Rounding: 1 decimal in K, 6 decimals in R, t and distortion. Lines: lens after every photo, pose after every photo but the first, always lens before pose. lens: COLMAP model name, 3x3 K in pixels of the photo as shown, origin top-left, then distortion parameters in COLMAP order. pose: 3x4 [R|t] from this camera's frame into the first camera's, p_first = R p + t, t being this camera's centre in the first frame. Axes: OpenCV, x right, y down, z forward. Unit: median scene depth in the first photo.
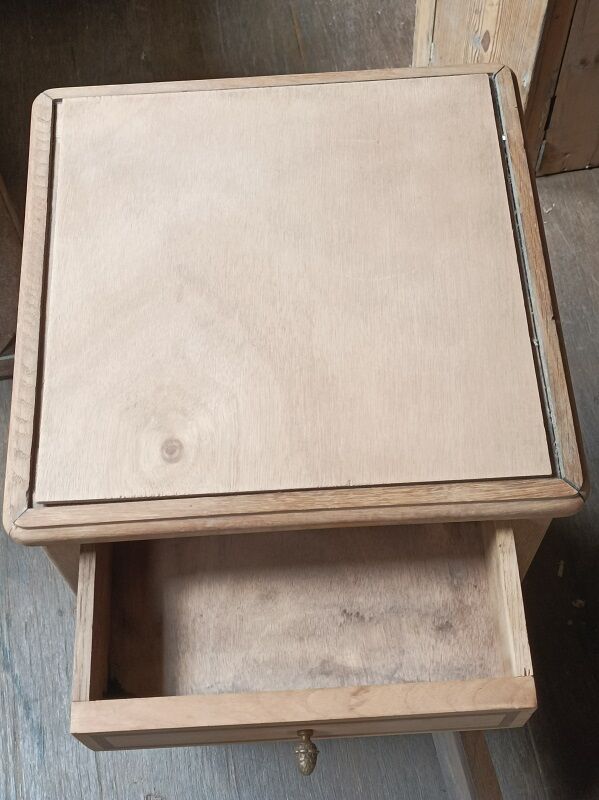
lens RADIAL K [[1106.2, 0, 314.5], [0, 1106.2, 385.4], [0, 0, 1]] dist [-0.000483, 0.000000]
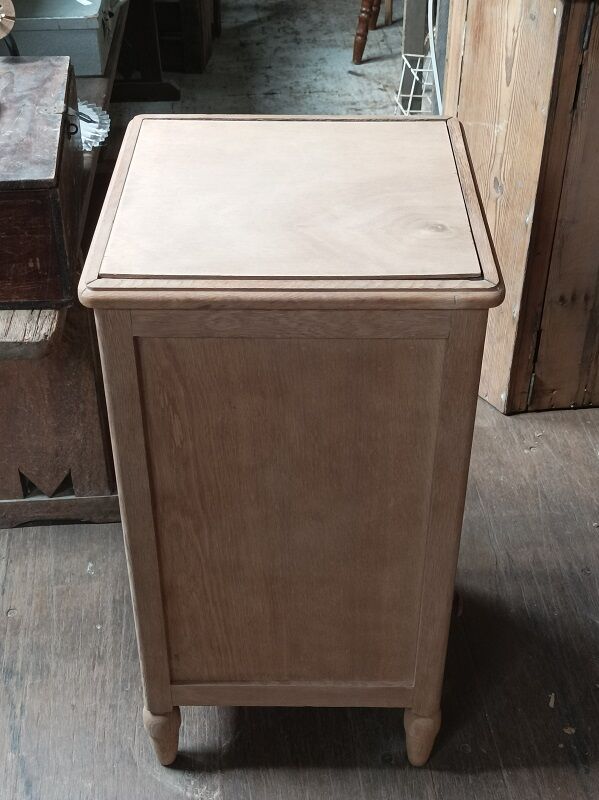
lens RADIAL K [[1106.2, 0, 306.0], [0, 1106.2, 404.0], [0, 0, 1]] dist [-0.000483, 0.000000]
pose [[0.997442, 0.059872, -0.039054, 0.013695], [-0.070799, 0.902825, -0.424139, 0.356032], [0.009865, 0.425819, 0.904755, -0.066421]]
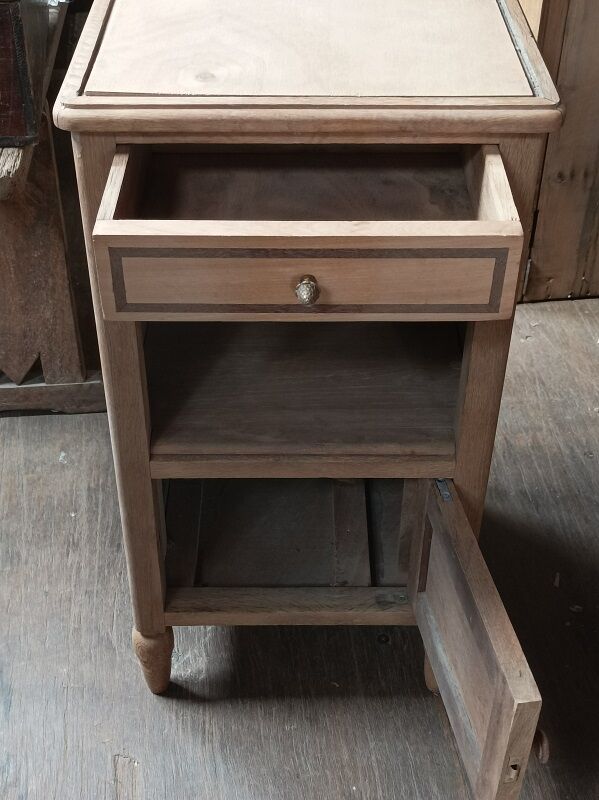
lens RADIAL K [[1106.2, 0, 309.2], [0, 1106.2, 415.4], [0, 0, 1]] dist [-0.000483, 0.000000]
pose [[0.998607, 0.051358, -0.012089, 0.006081], [-0.051903, 0.915044, -0.400001, 0.418208], [-0.009482, 0.400071, 0.916435, 0.036510]]
